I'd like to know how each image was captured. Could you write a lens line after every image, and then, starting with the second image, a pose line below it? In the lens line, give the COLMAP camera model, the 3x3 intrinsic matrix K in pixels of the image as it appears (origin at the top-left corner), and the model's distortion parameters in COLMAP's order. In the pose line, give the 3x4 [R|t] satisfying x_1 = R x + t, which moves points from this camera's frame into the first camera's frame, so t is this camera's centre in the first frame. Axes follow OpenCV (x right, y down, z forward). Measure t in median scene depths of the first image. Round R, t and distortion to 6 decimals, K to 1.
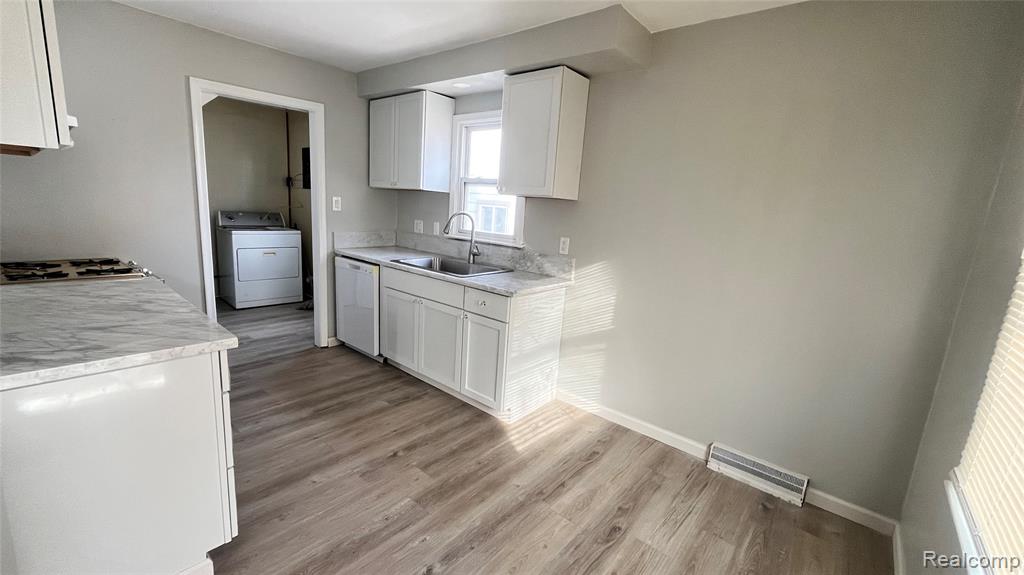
lens RADIAL K [[415.9, 0, 512.0], [0, 415.9, 287.5], [0, 0, 1]] dist [-0.002890, -0.000502]
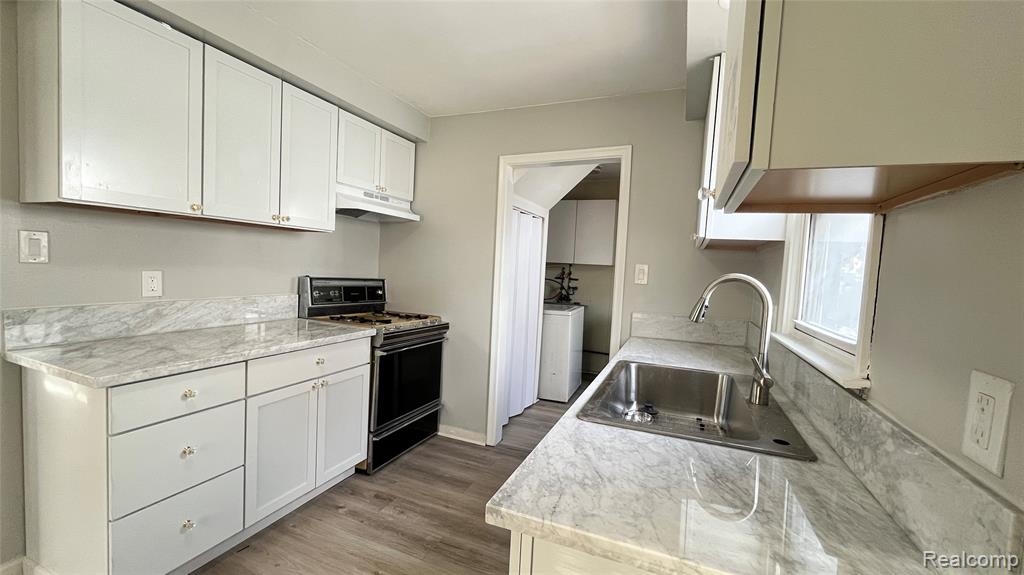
lens RADIAL K [[415.9, 0, 512.0], [0, 415.9, 287.5], [0, 0, 1]] dist [-0.002890, -0.000502]
pose [[0.297332, -0.005323, -0.954759, 0.229233], [-0.217998, 0.973192, -0.073315, -0.093937], [0.929554, 0.229934, 0.288200, 0.710805]]
